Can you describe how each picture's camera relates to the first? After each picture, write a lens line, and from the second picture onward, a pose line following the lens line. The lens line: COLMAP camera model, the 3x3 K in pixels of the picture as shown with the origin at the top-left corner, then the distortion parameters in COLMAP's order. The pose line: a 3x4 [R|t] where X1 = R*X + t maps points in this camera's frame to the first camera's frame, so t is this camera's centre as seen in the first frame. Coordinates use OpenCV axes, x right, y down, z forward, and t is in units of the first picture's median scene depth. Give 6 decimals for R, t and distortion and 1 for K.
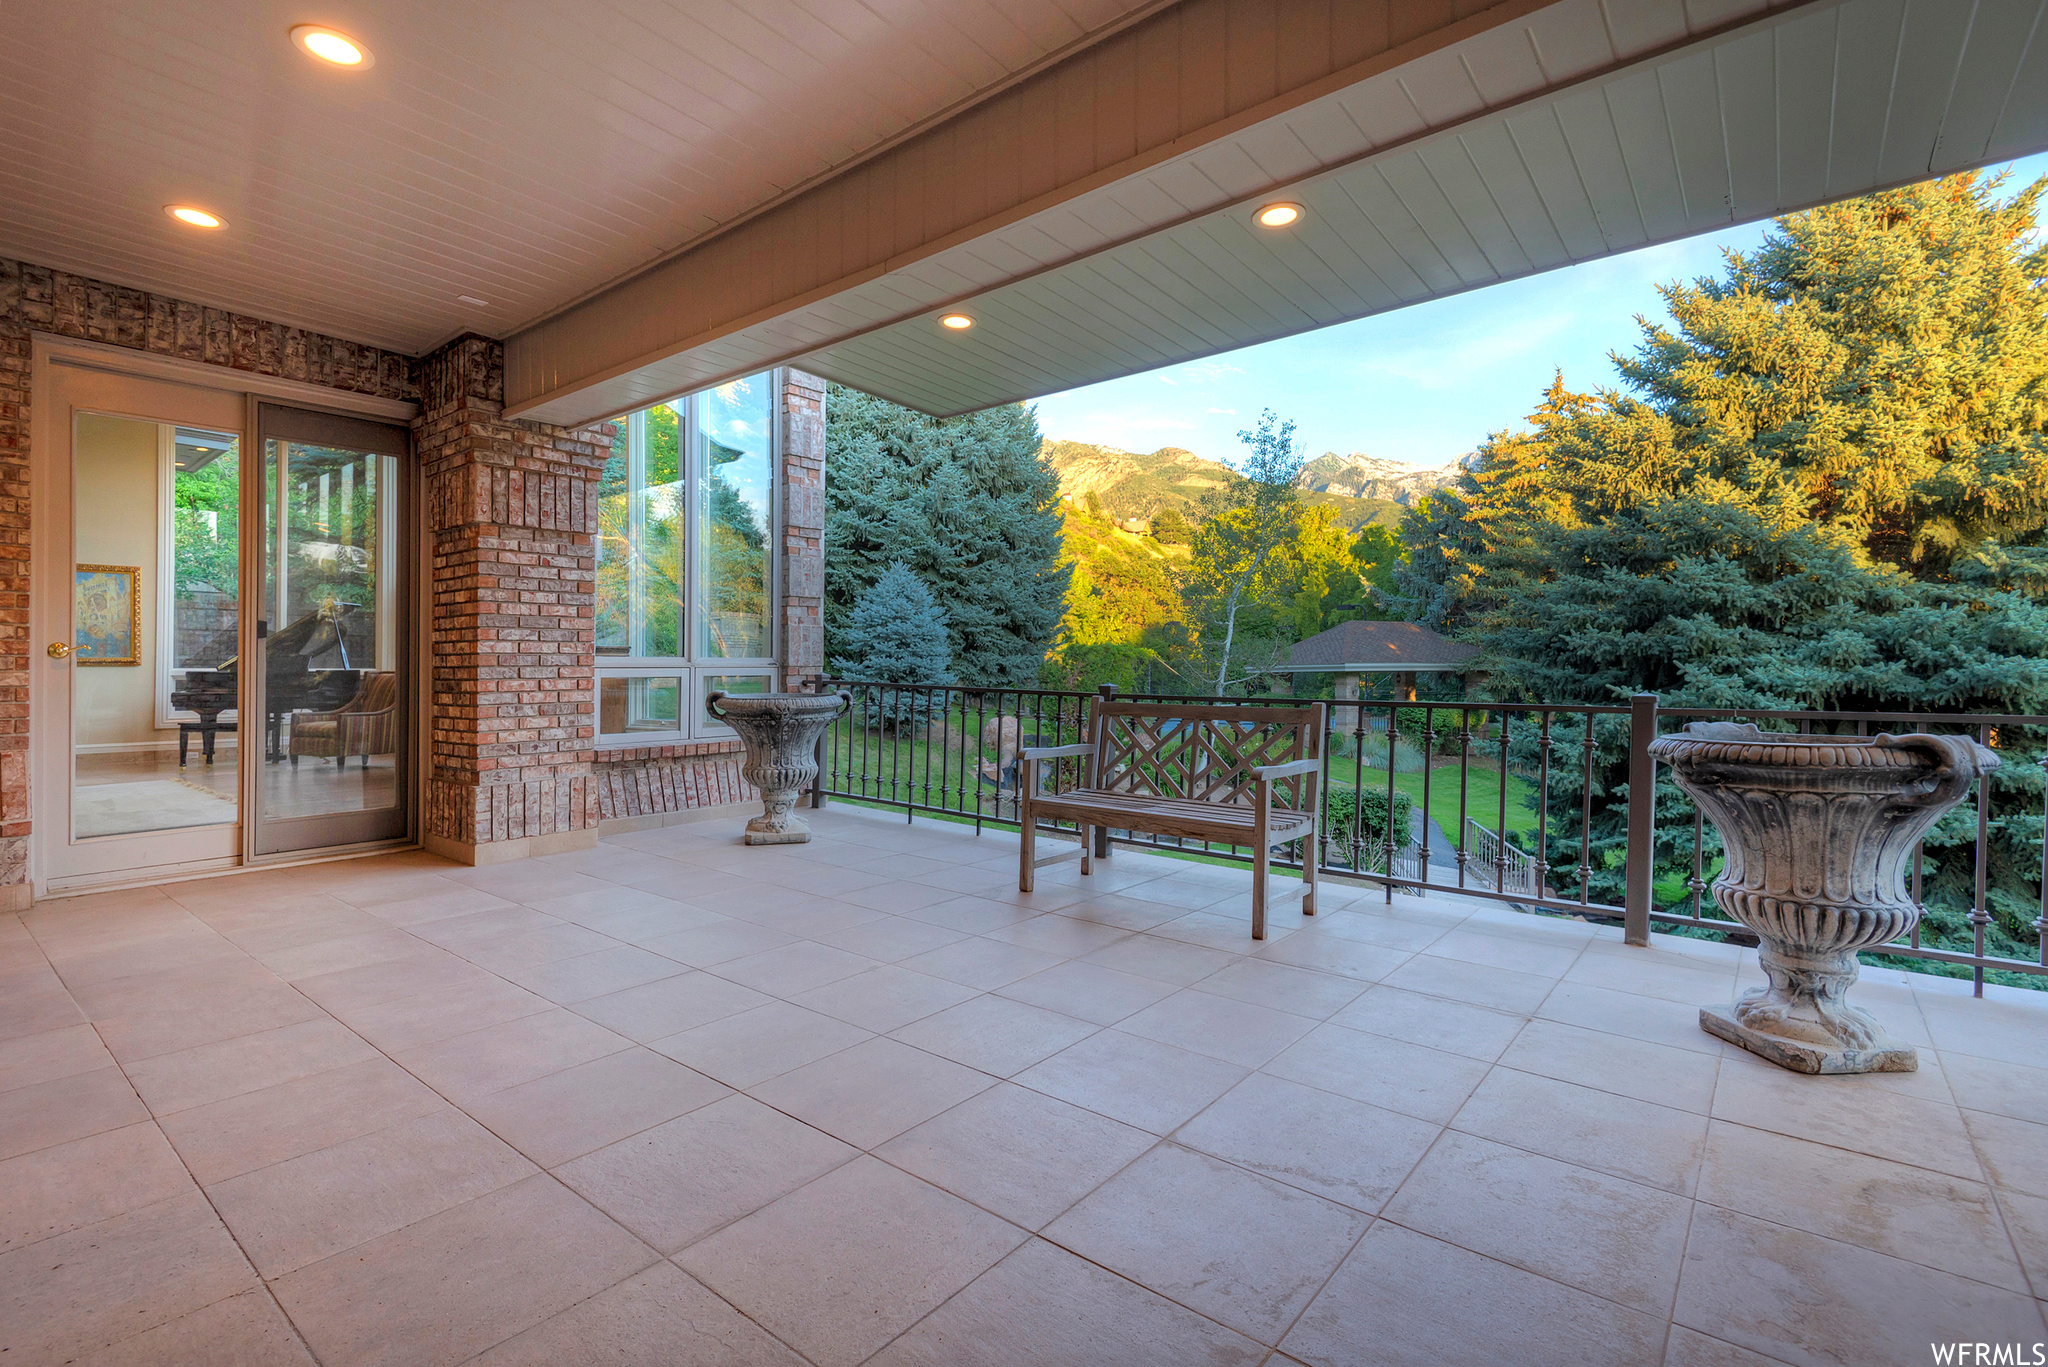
lens RADIAL K [[936.6, 0, 1016.6], [0, 936.6, 678.0], [0, 0, 1]] dist [0.025275, -0.024727]
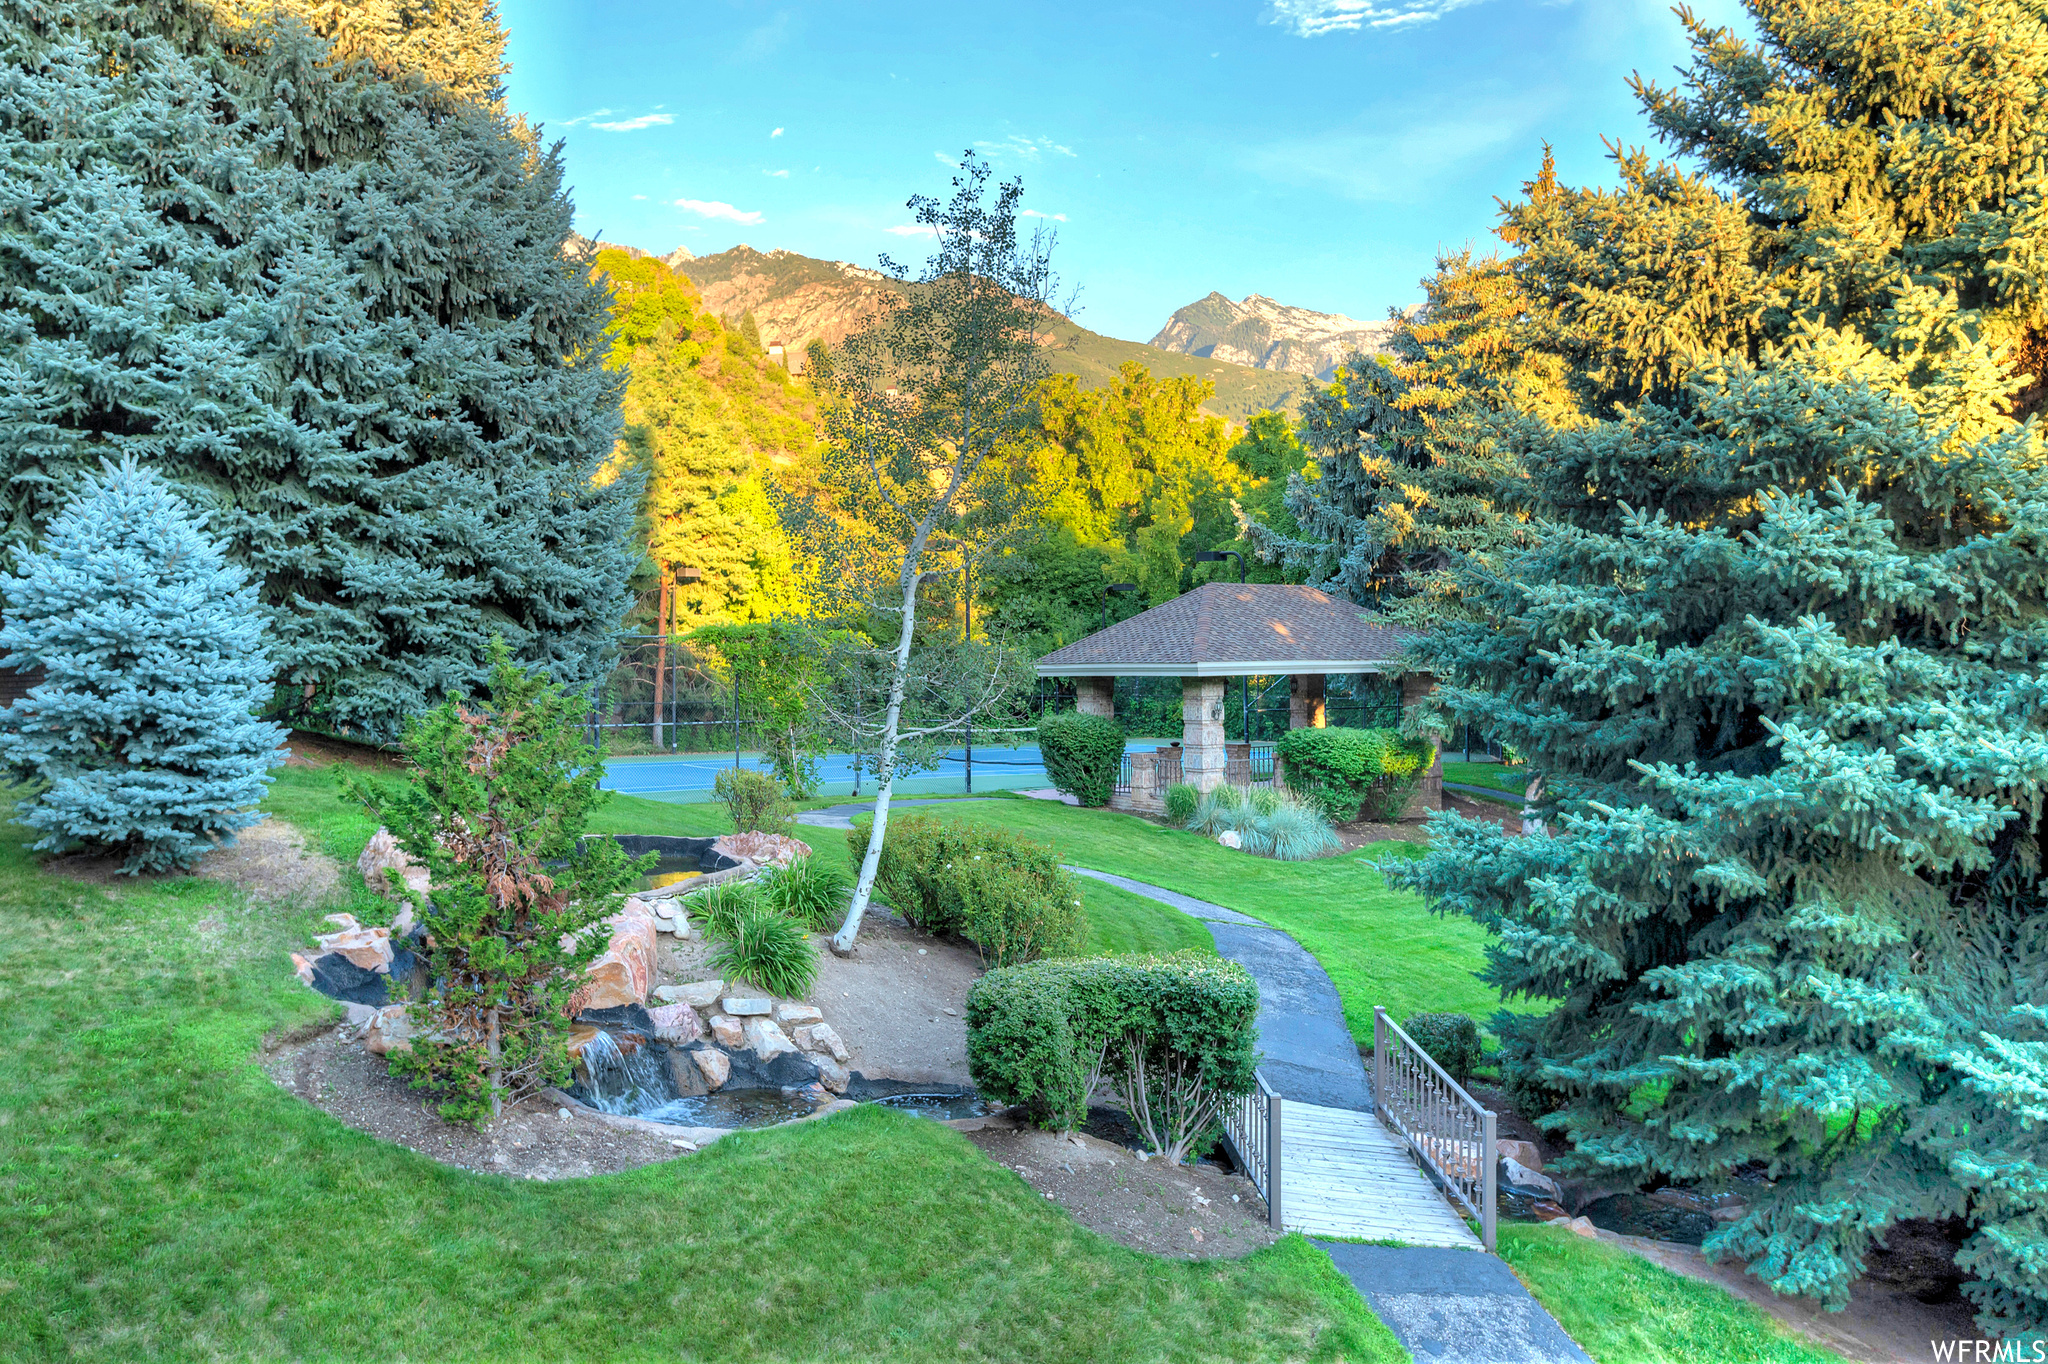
lens RADIAL K [[1626.5, 0, 1029.2], [0, 1626.5, 660.0], [0, 0, 1]] dist [0.036951, -0.041590]
pose [[0.978133, -0.003570, 0.207950, 0.139934], [0.004370, 0.999985, -0.003392, -0.035013], [-0.207935, 0.004226, 0.978134, 0.225639]]
